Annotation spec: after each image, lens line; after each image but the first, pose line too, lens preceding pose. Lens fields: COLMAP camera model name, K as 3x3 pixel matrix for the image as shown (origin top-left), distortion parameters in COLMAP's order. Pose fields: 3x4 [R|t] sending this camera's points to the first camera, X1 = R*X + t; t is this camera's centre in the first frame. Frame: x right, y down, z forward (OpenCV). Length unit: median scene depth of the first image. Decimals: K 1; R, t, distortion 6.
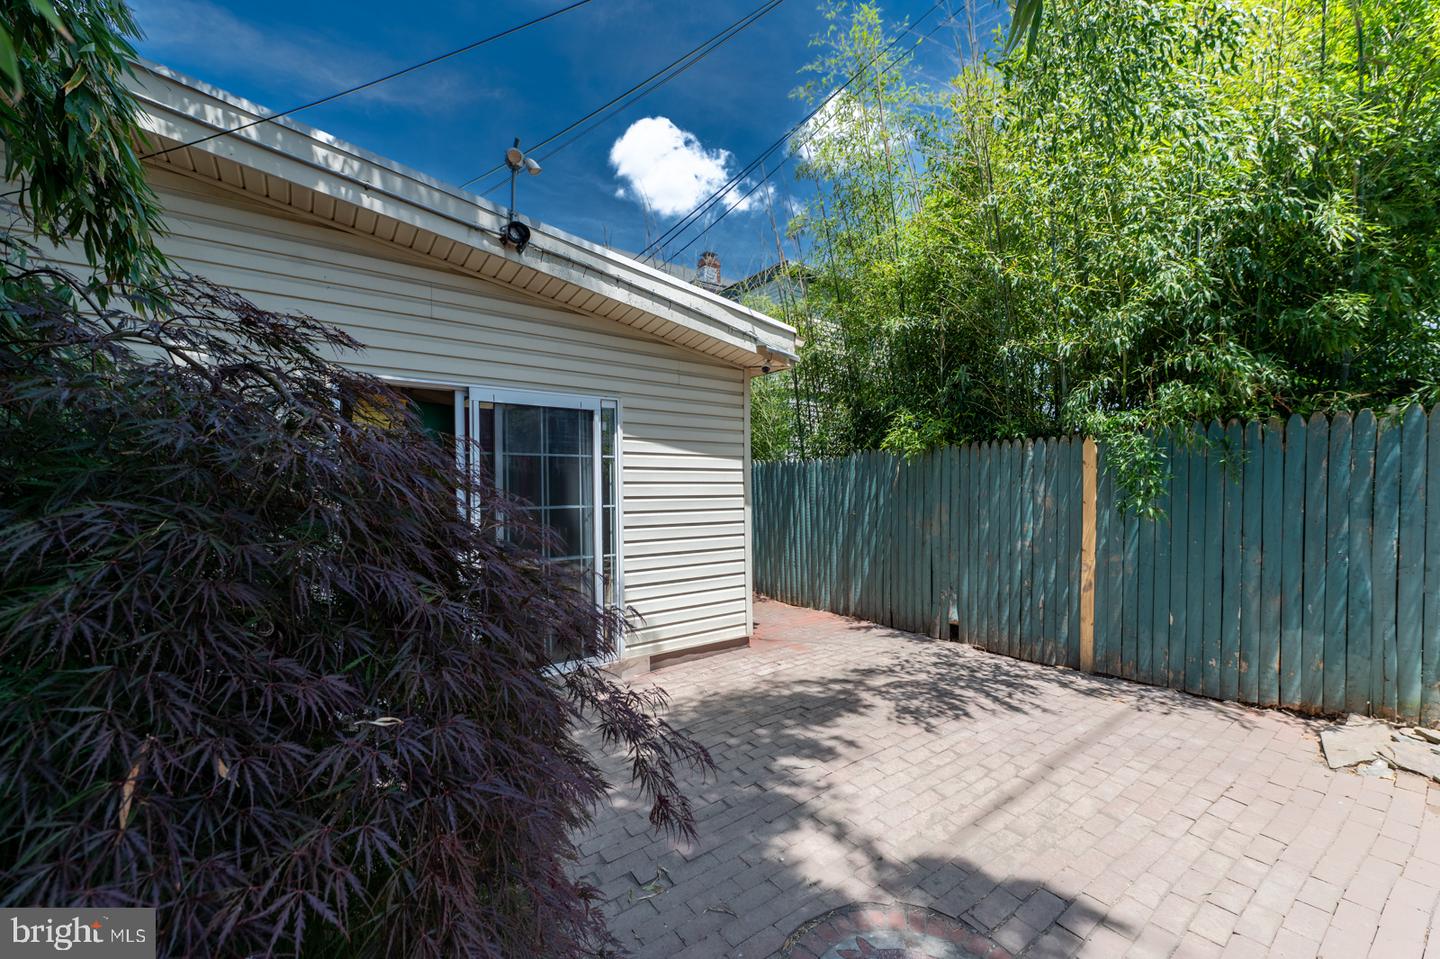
lens RADIAL K [[569.1, 0, 718.5], [0, 569.1, 500.4], [0, 0, 1]] dist [-0.014680, -0.000214]
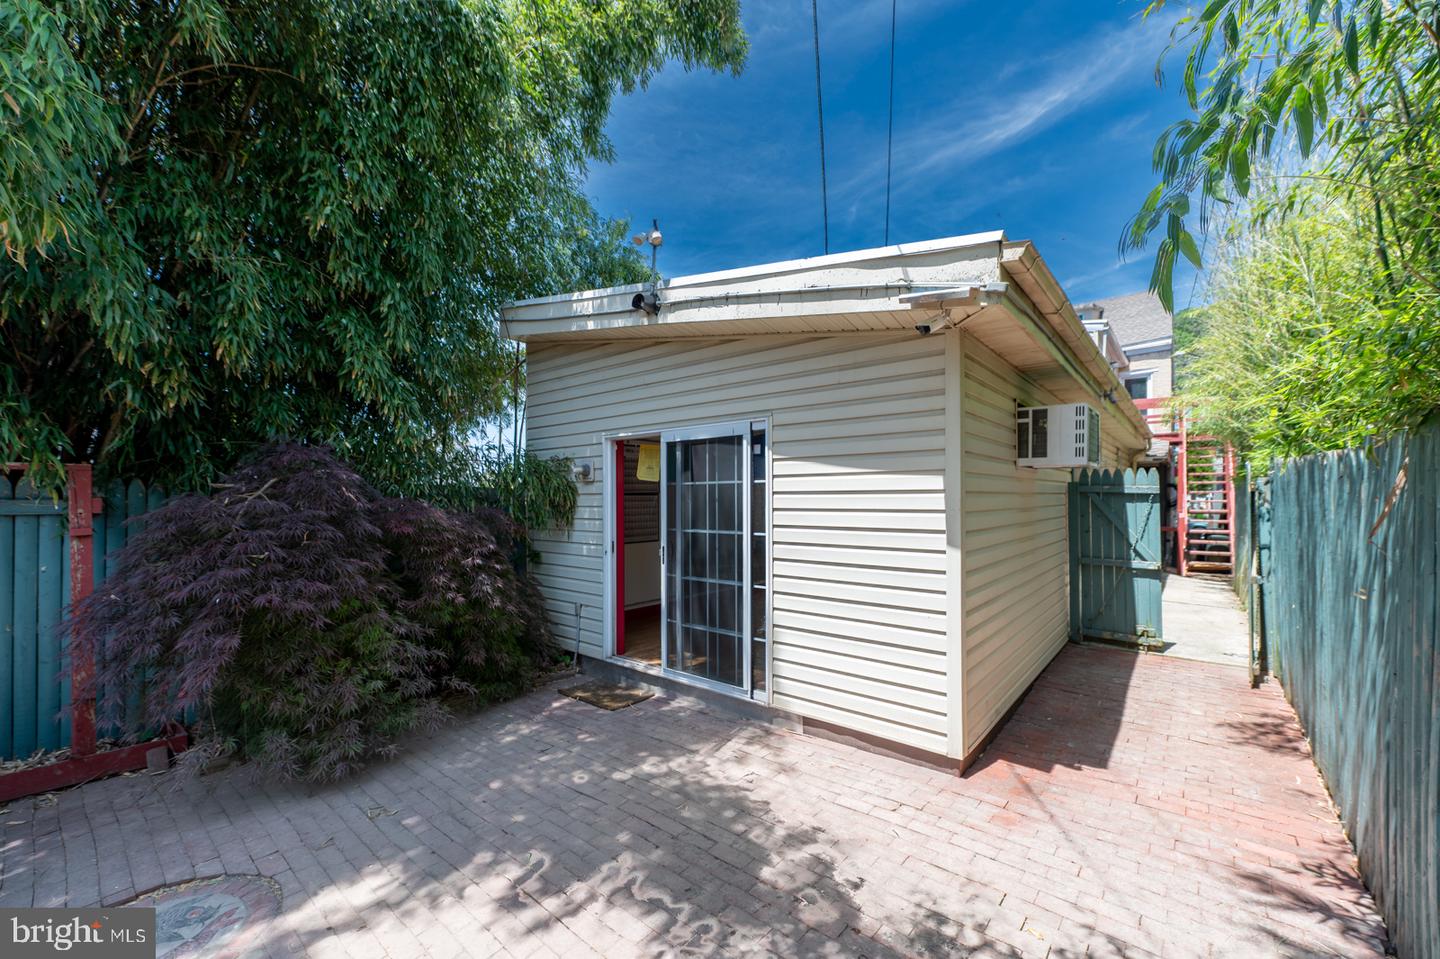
lens RADIAL K [[569.1, 0, 744.0], [0, 569.1, 494.9], [0, 0, 1]] dist [-0.014680, -0.000214]
pose [[0.258944, -0.001456, -0.965891, 0.784890], [-0.017789, 0.999822, -0.006277, -0.054192], [0.965729, 0.018808, 0.258872, 0.818816]]
